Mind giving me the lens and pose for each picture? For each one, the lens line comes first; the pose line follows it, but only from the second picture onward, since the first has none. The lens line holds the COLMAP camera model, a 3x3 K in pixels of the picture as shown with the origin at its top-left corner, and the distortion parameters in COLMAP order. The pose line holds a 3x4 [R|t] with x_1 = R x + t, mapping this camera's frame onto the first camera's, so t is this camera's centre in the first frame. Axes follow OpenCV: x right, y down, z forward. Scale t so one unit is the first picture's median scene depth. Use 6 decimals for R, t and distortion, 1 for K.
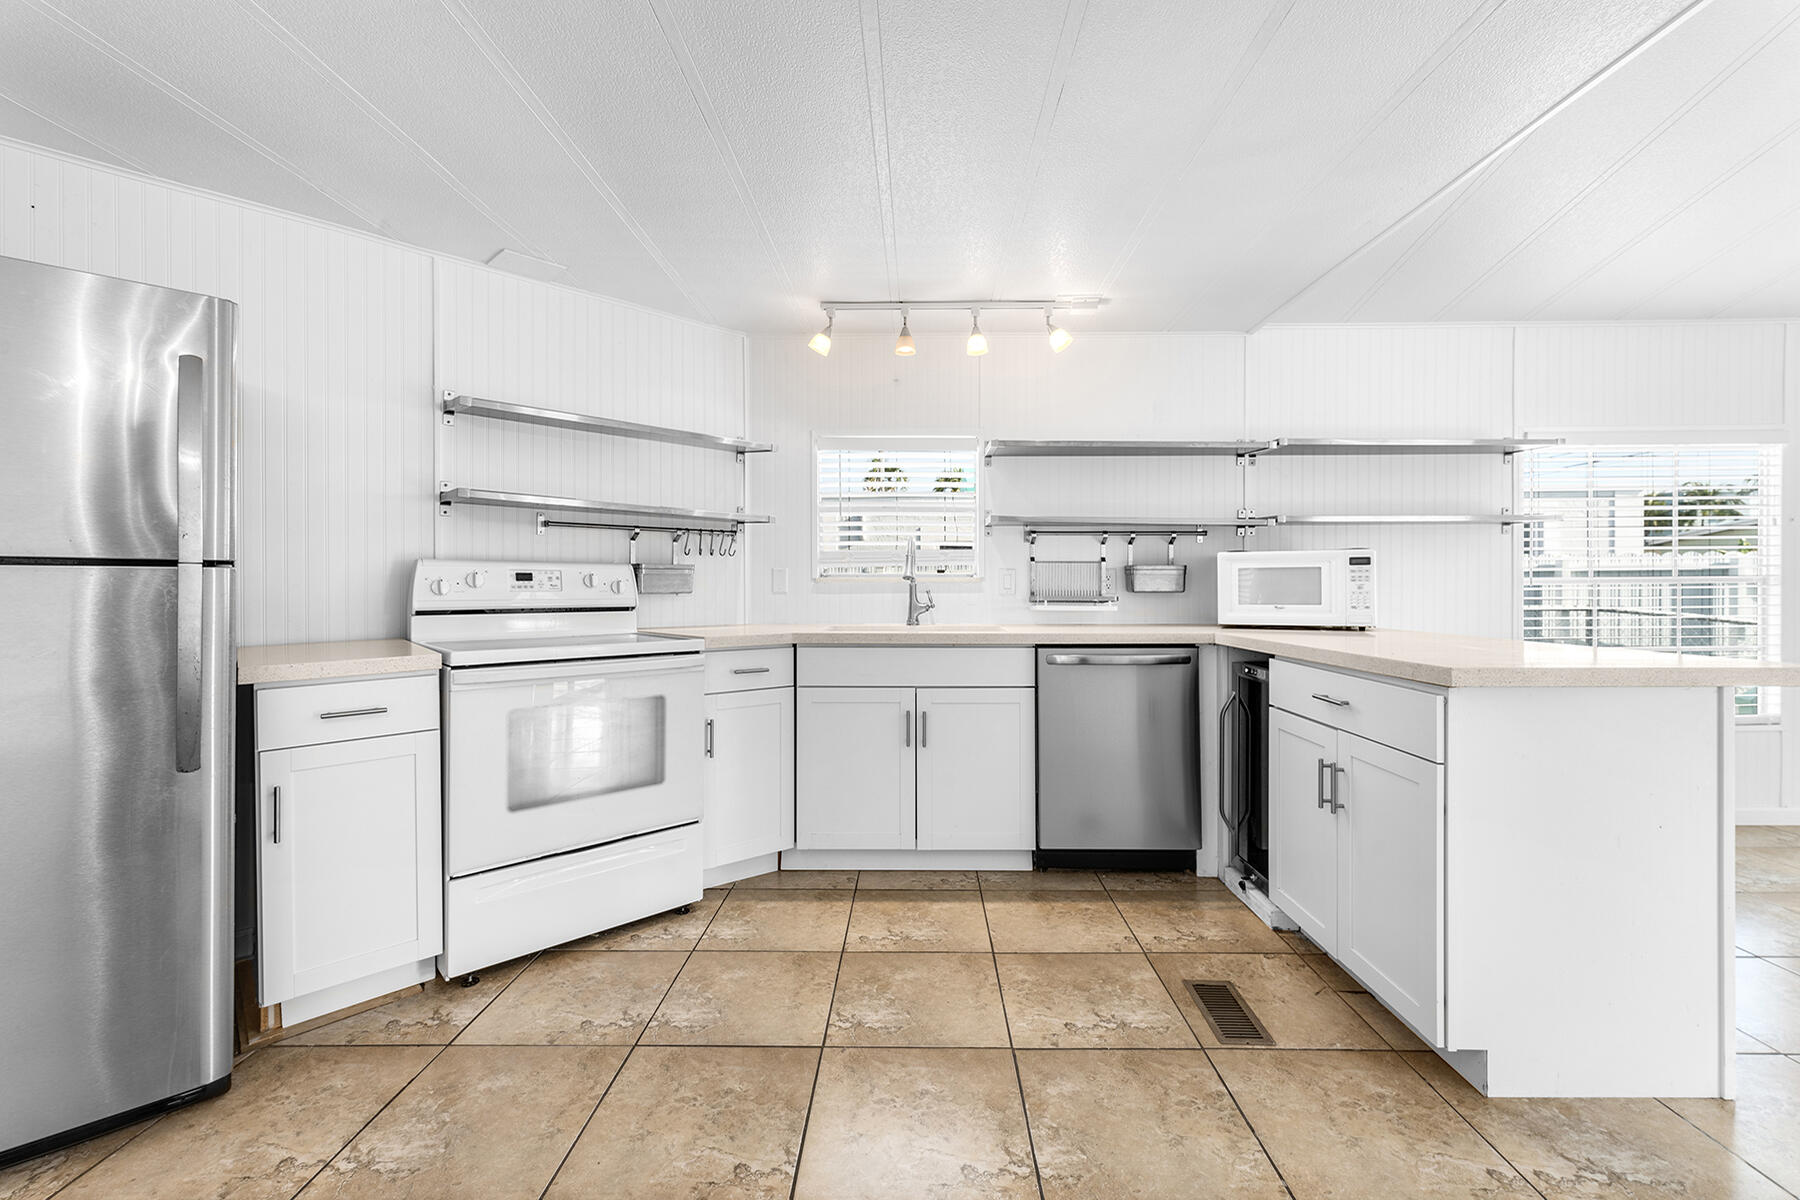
lens RADIAL K [[739.1, 0, 911.6], [0, 739.1, 575.9], [0, 0, 1]] dist [0.007778, -0.000033]
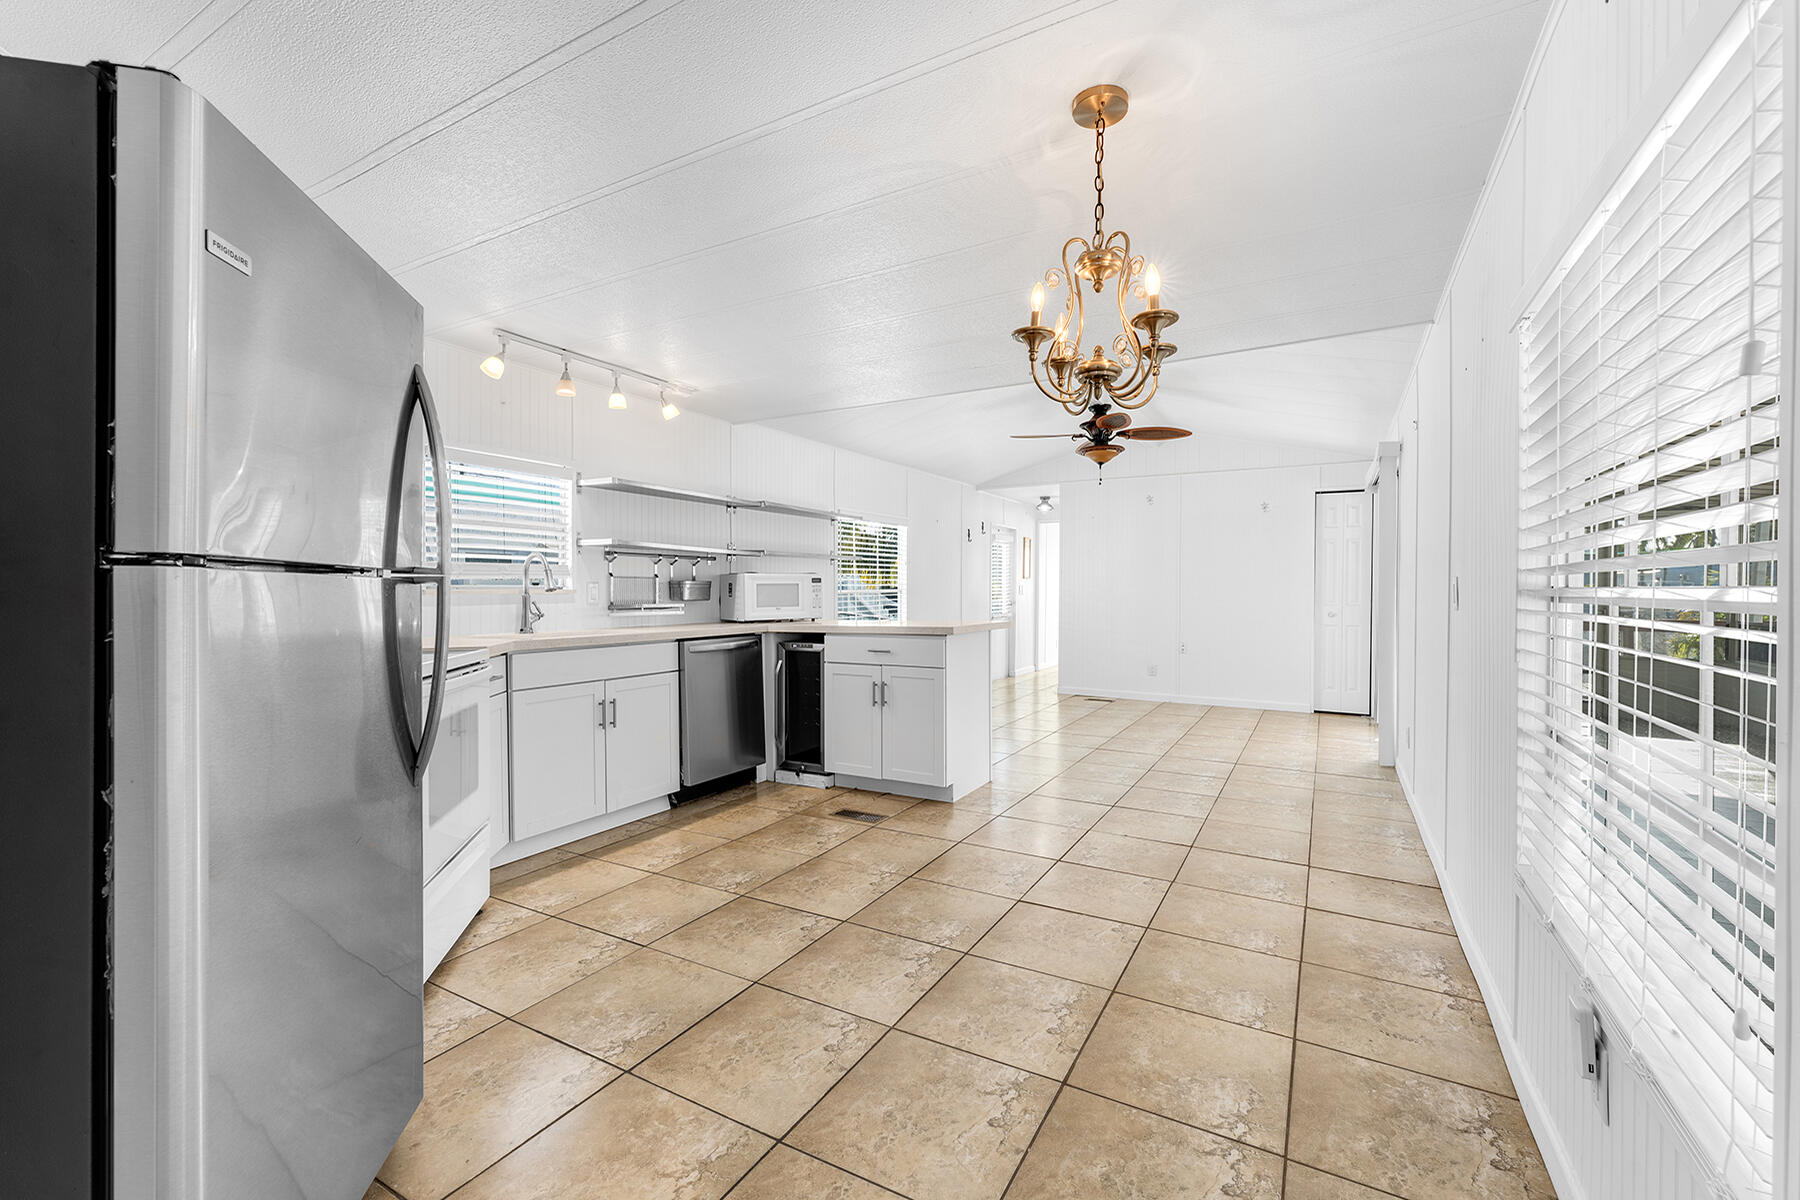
lens RADIAL K [[739.1, 0, 916.2], [0, 739.1, 589.3], [0, 0, 1]] dist [0.007778, -0.000033]
pose [[0.479413, 0.000614, 0.877589, -0.817318], [-0.003437, 0.999993, 0.001178, -0.002095], [-0.877582, -0.003581, 0.479412, -0.031801]]
